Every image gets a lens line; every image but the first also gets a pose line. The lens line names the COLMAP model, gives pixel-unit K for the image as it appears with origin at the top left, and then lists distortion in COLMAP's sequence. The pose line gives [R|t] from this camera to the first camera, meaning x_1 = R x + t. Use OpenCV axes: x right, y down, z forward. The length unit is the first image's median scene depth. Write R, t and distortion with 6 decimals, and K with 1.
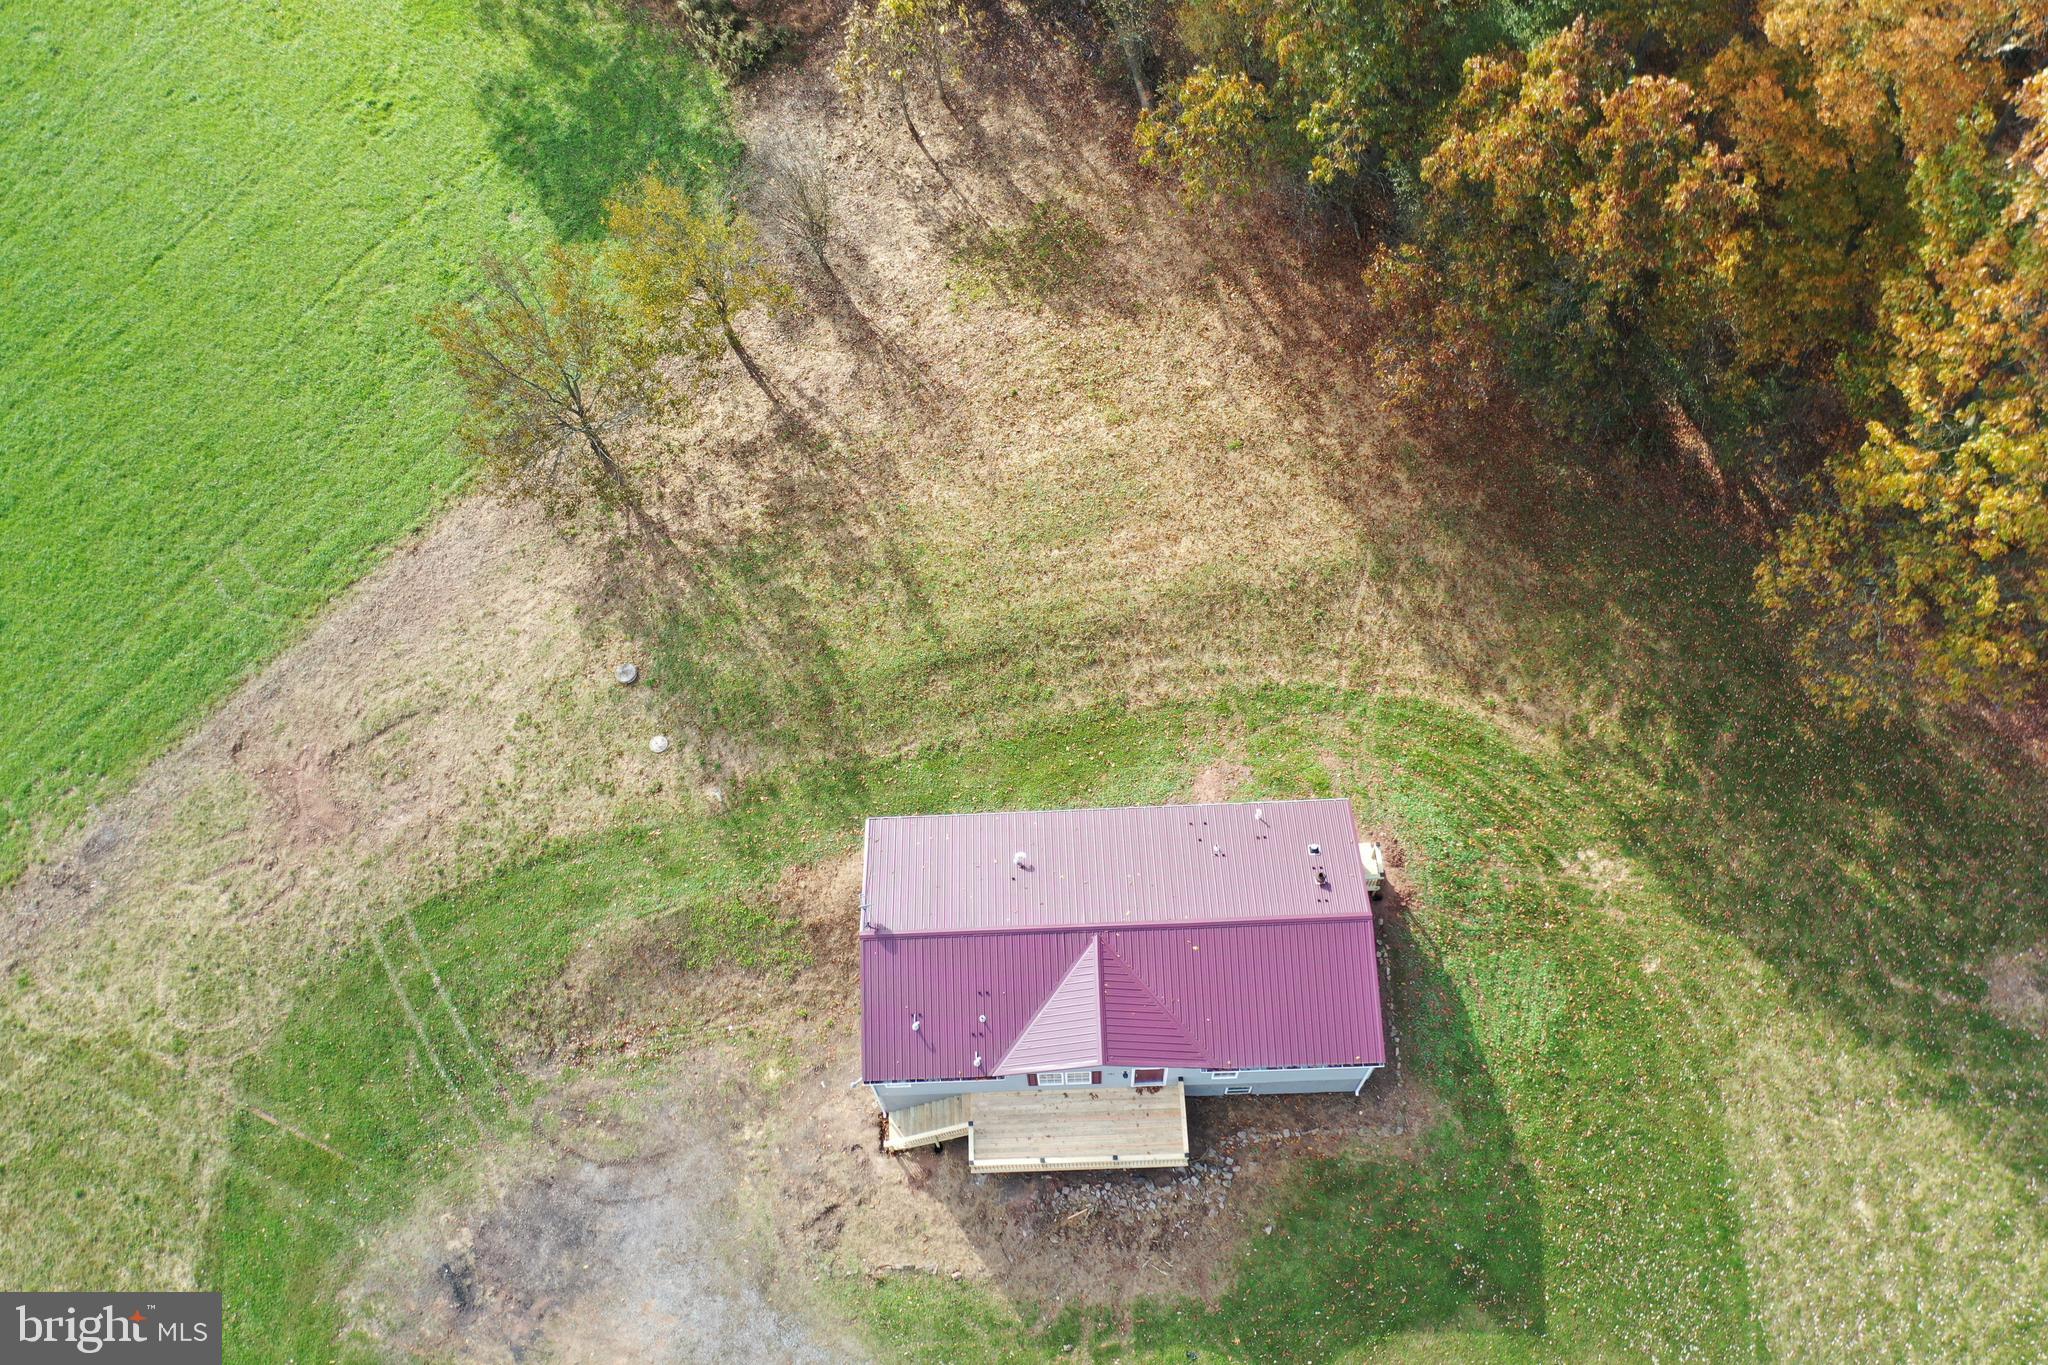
lens RADIAL K [[1610.0, 0, 1009.2], [0, 1610.0, 686.0], [0, 0, 1]] dist [-0.009512, 0.000879]
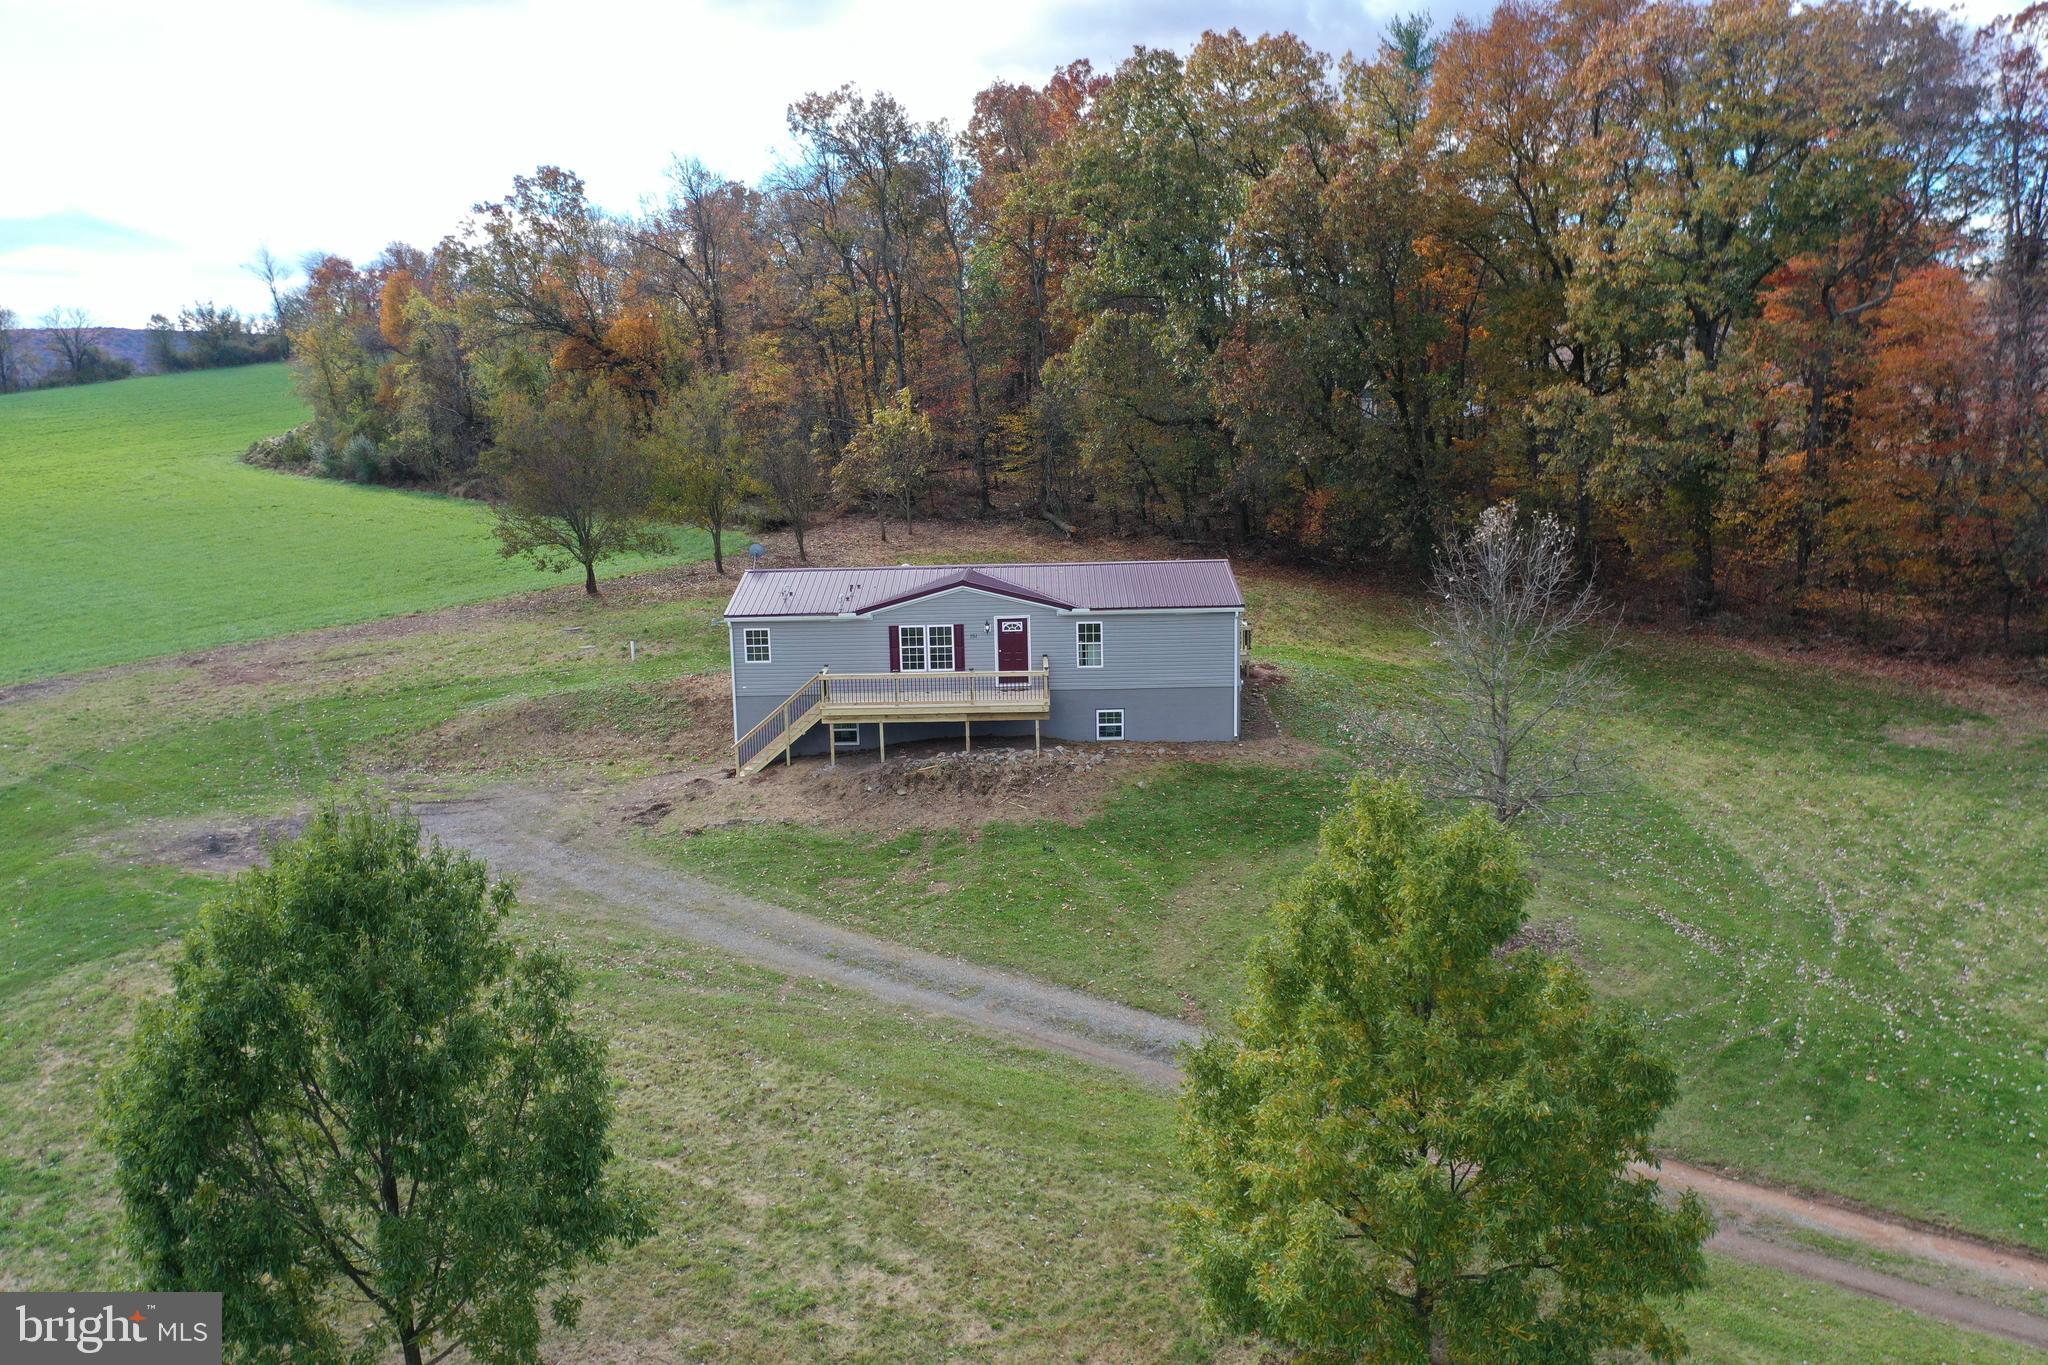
lens RADIAL K [[1610.0, 0, 1009.2], [0, 1610.0, 686.0], [0, 0, 1]] dist [-0.009512, 0.000879]
pose [[0.999027, 0.029395, -0.032868, 0.106798], [-0.043990, 0.613053, -0.788816, 0.934810], [-0.003037, 0.789495, 0.613749, 0.372099]]
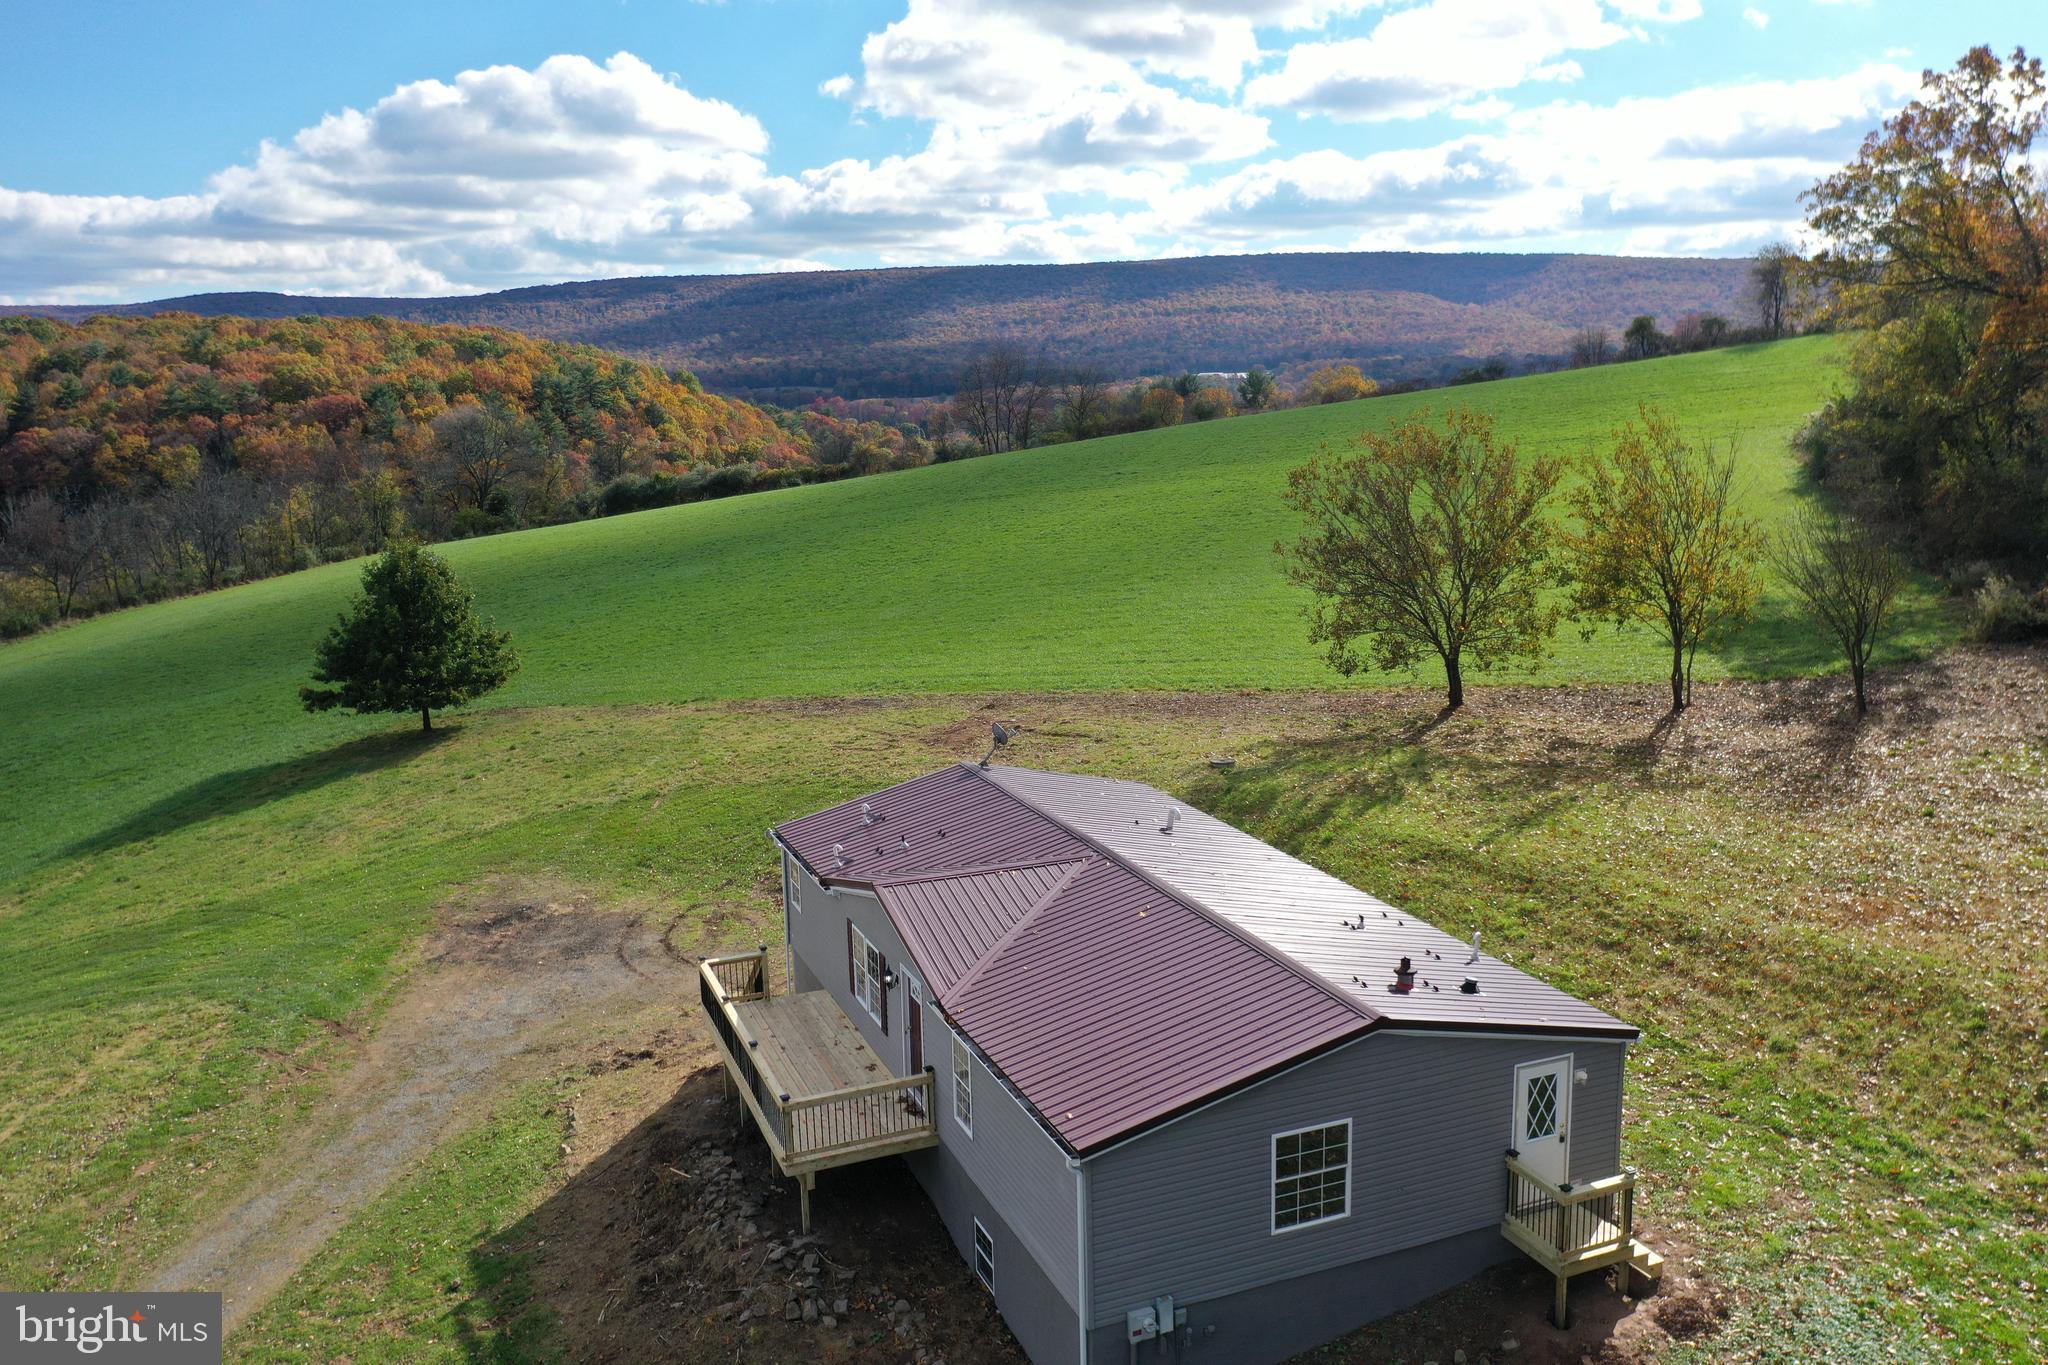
lens RADIAL K [[1610.0, 0, 1009.2], [0, 1610.0, 686.0], [0, 0, 1]] dist [-0.009512, 0.000879]
pose [[0.344423, 0.214184, -0.914056, 0.500985], [-0.823112, 0.537144, -0.184290, 0.228077], [0.451508, 0.815844, 0.361303, 0.660698]]
